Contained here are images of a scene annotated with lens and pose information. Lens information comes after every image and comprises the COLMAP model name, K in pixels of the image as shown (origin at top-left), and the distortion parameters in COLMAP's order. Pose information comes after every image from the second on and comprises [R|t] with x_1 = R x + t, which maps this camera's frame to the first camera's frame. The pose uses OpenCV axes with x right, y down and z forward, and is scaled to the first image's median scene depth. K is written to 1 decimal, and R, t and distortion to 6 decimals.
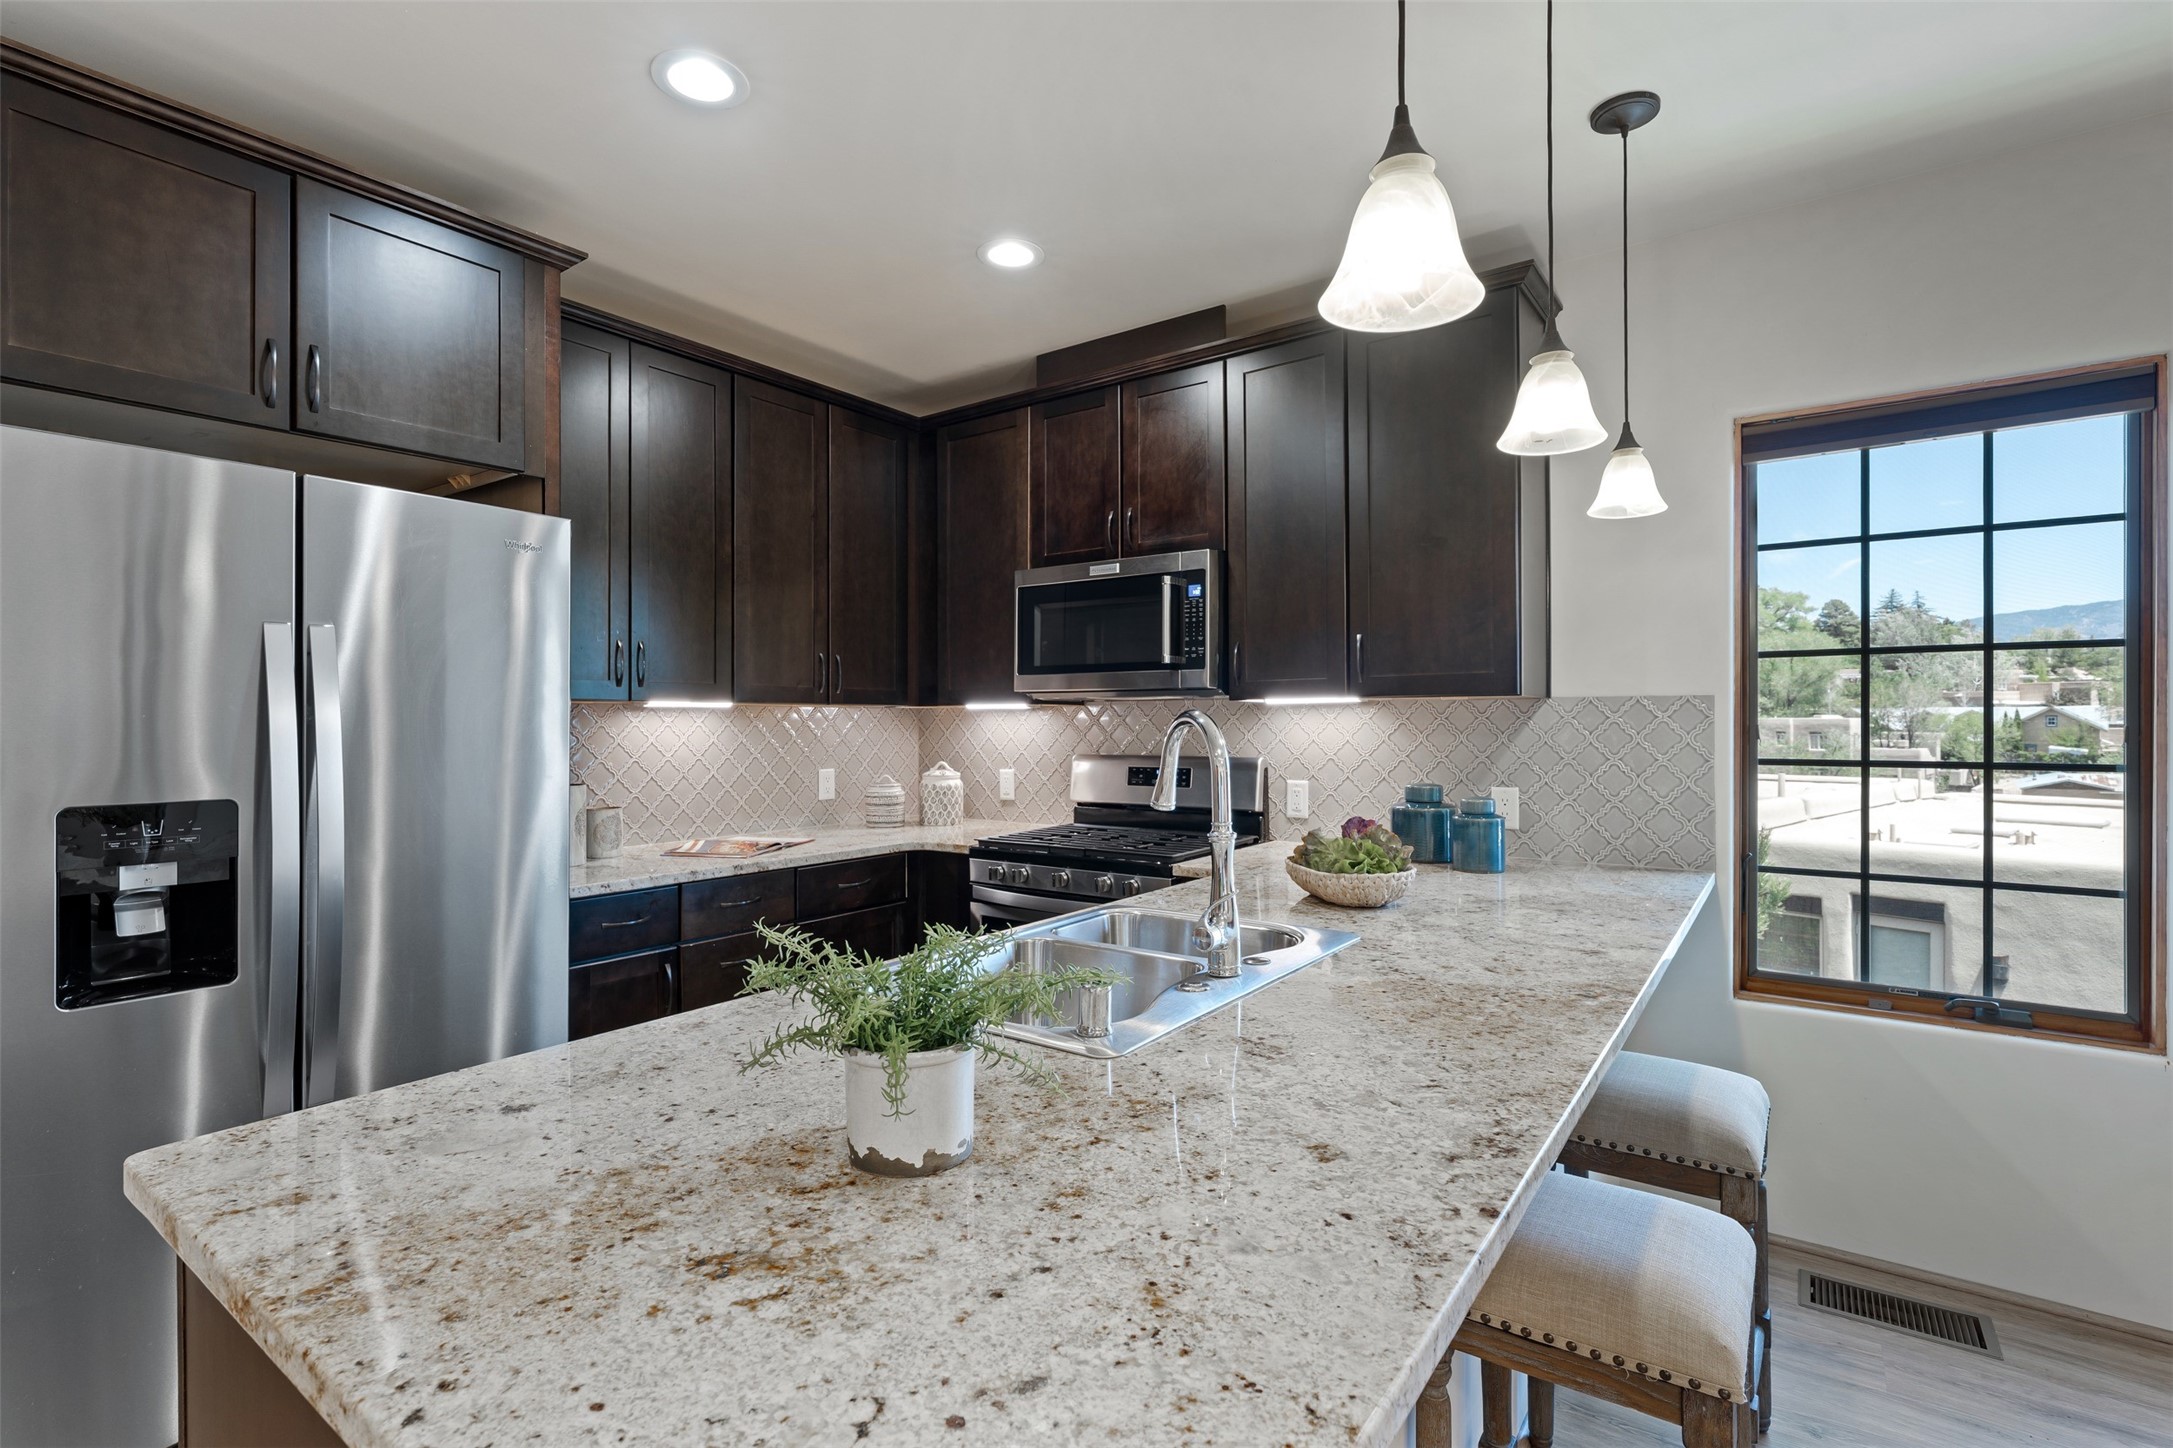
lens RADIAL K [[1002.0, 0, 1094.5], [0, 1002.0, 717.8], [0, 0, 1]] dist [-0.003510, 0.000226]
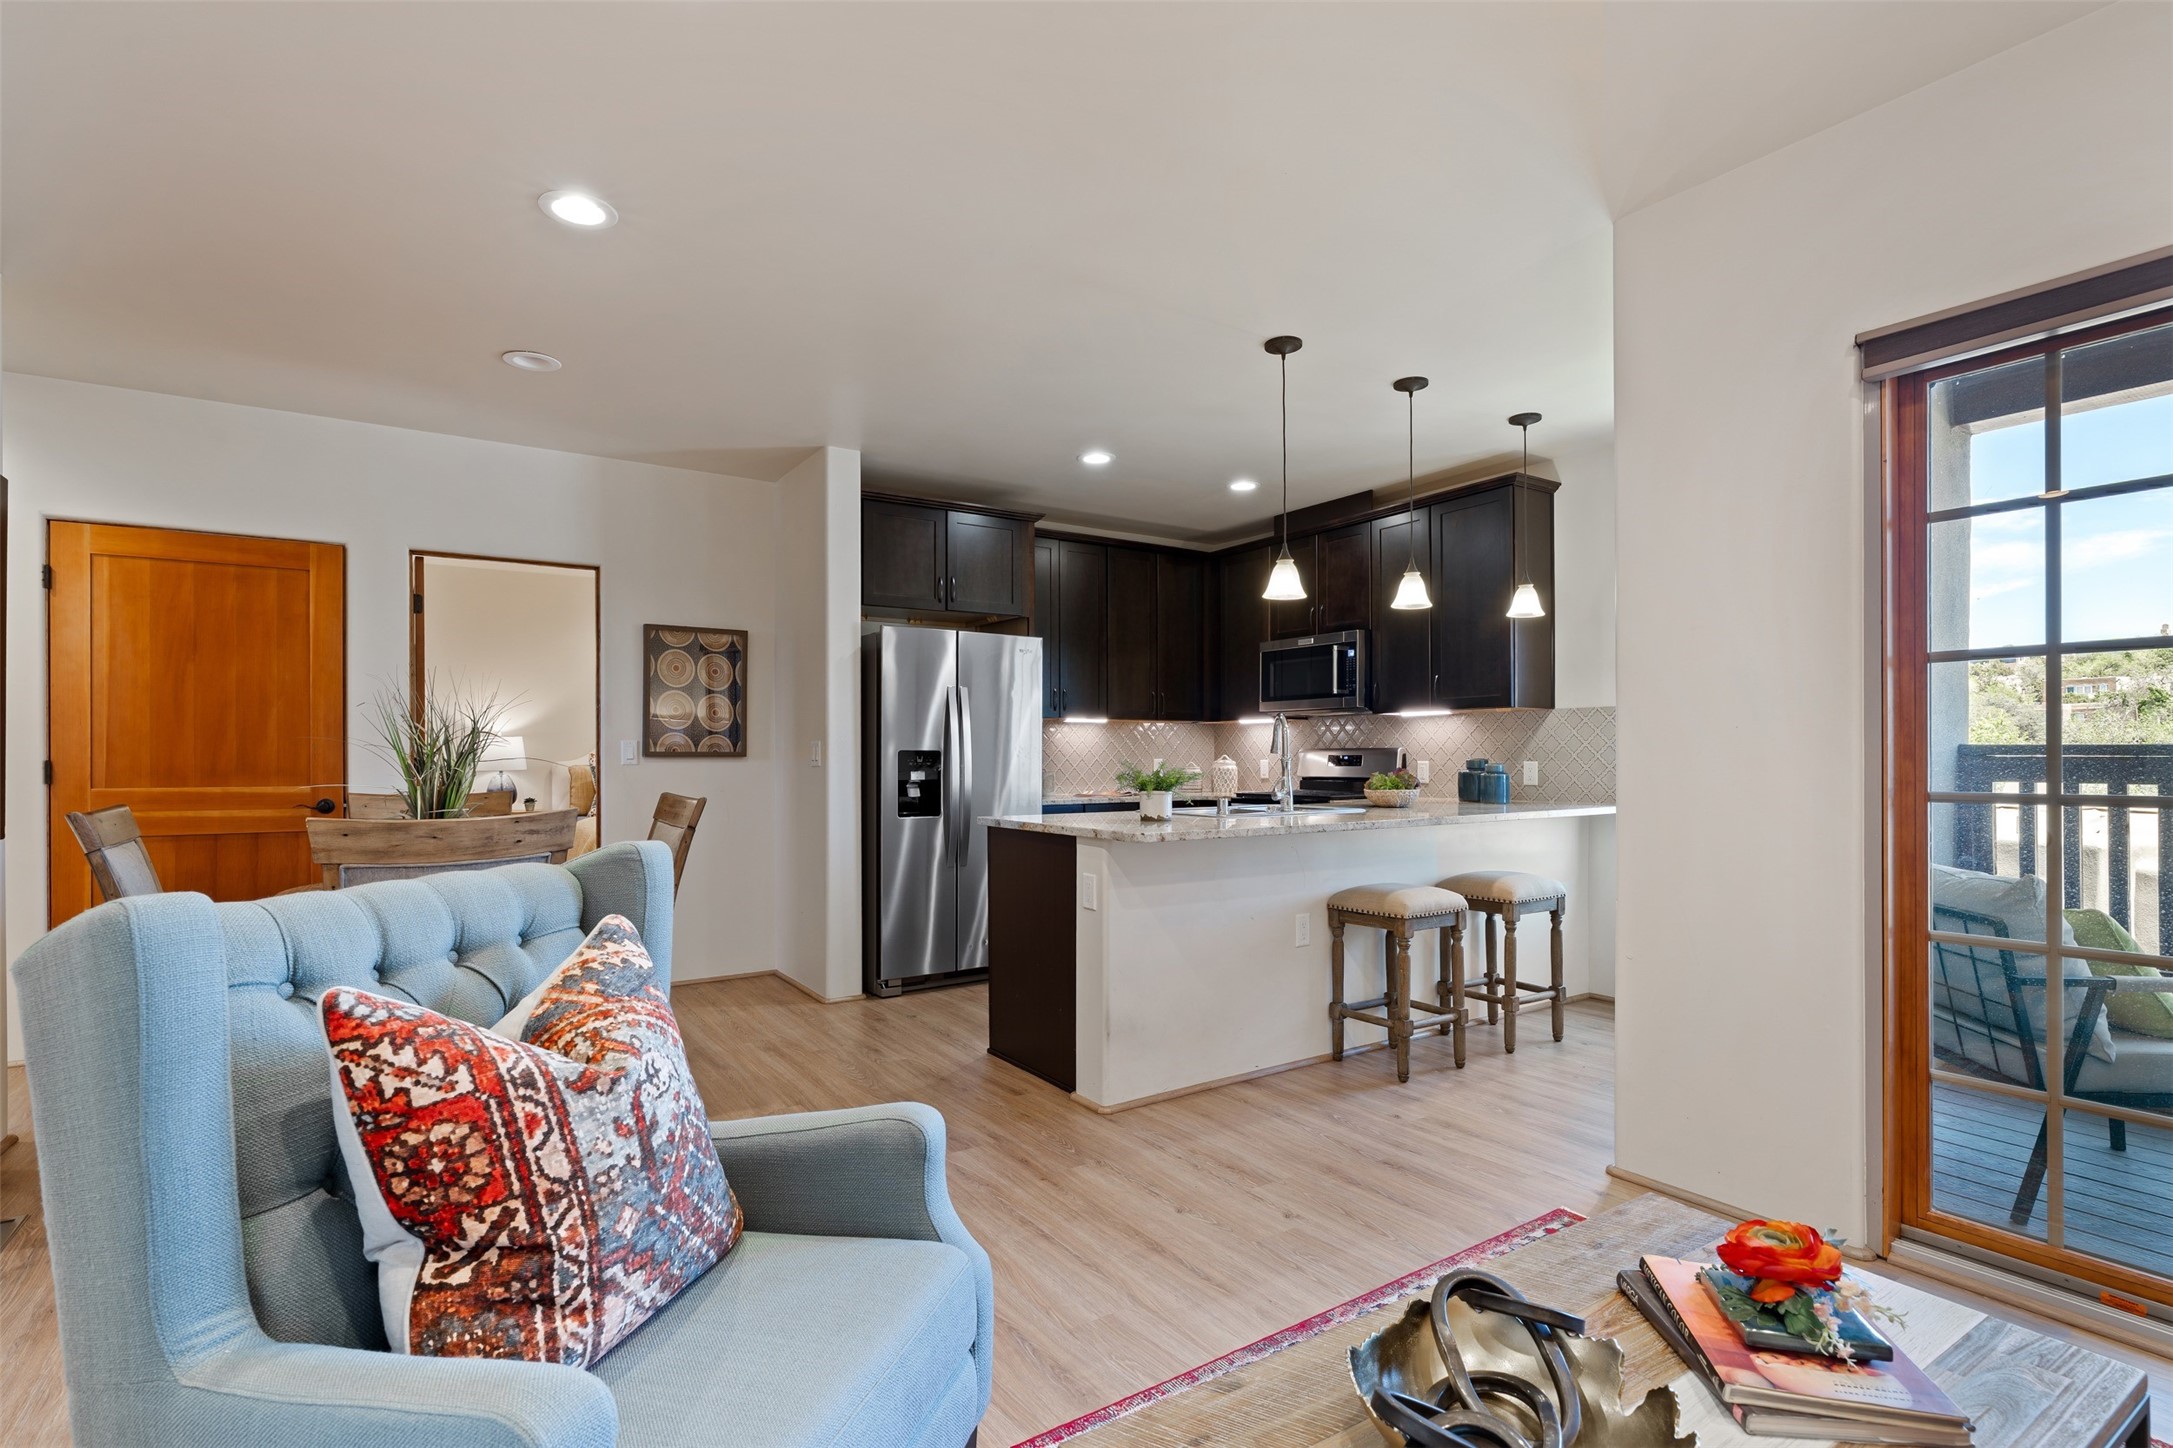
lens RADIAL K [[1002.0, 0, 1061.1], [0, 1002.0, 756.7], [0, 0, 1]] dist [-0.003510, 0.000226]
pose [[0.931216, 0.003979, -0.364445, 0.266539], [-0.002091, 0.999982, 0.005575, 0.050075], [0.364461, -0.004429, 0.931208, -0.859255]]
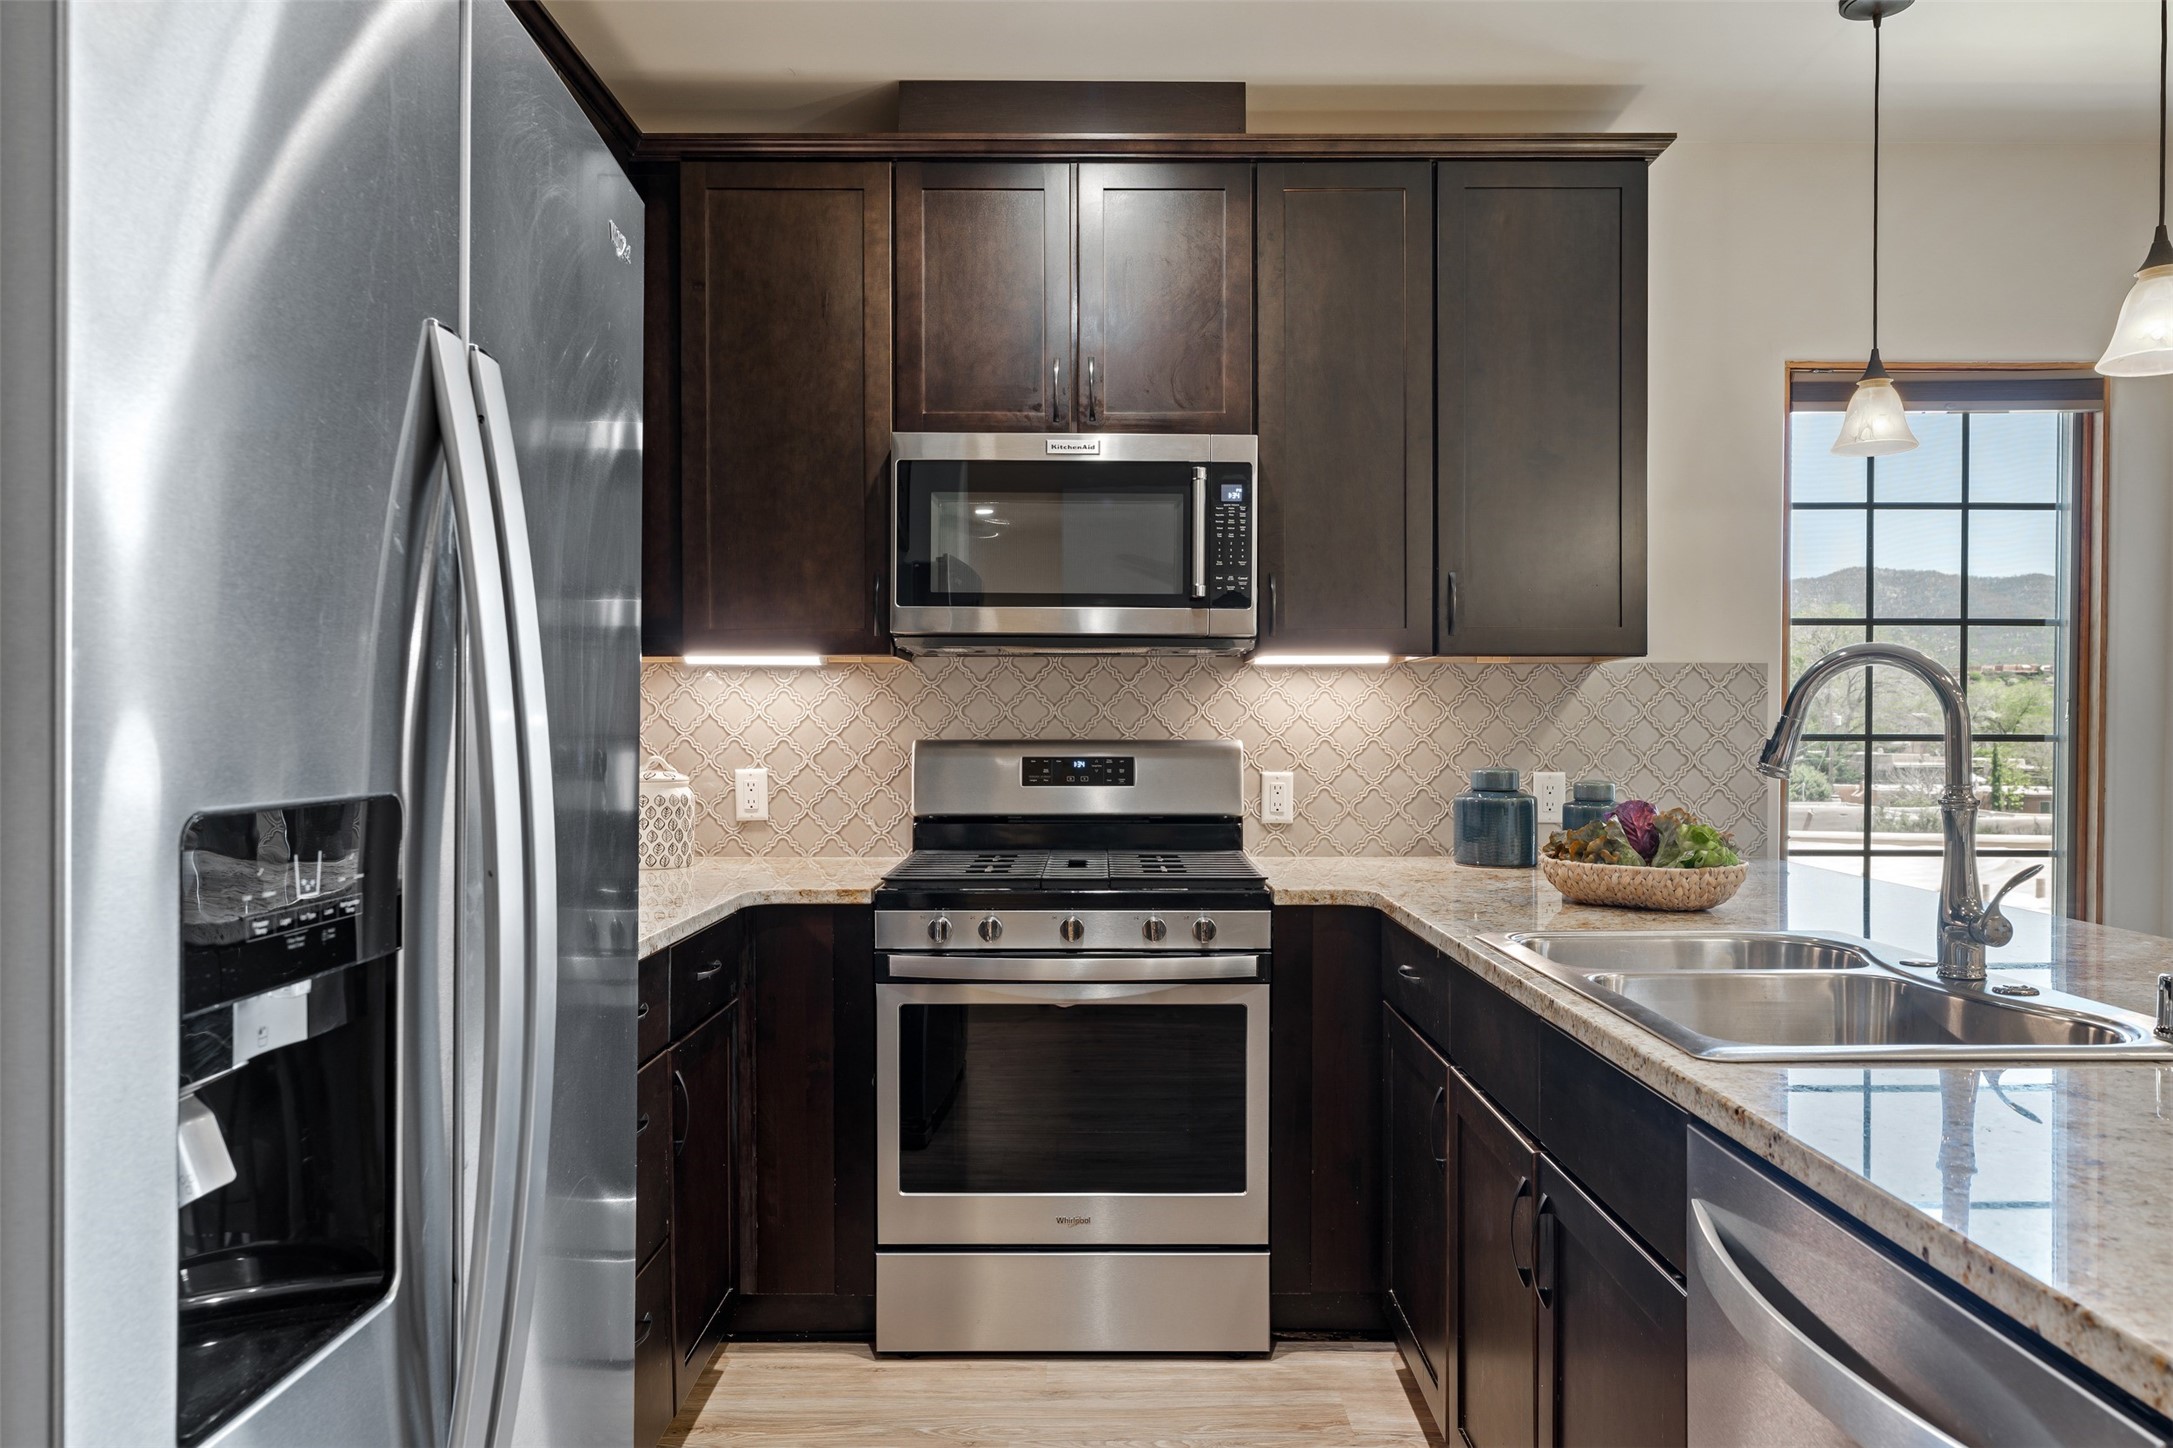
lens RADIAL K [[1457.9, 0, 1070.9], [0, 1457.9, 727.7], [0, 0, 1]] dist [0.004353, -0.000492]
pose [[0.809963, 0.002229, 0.586477, -0.563086], [-0.006276, 0.999968, 0.004867, 0.028685], [-0.586448, -0.007623, 0.809951, 0.252805]]
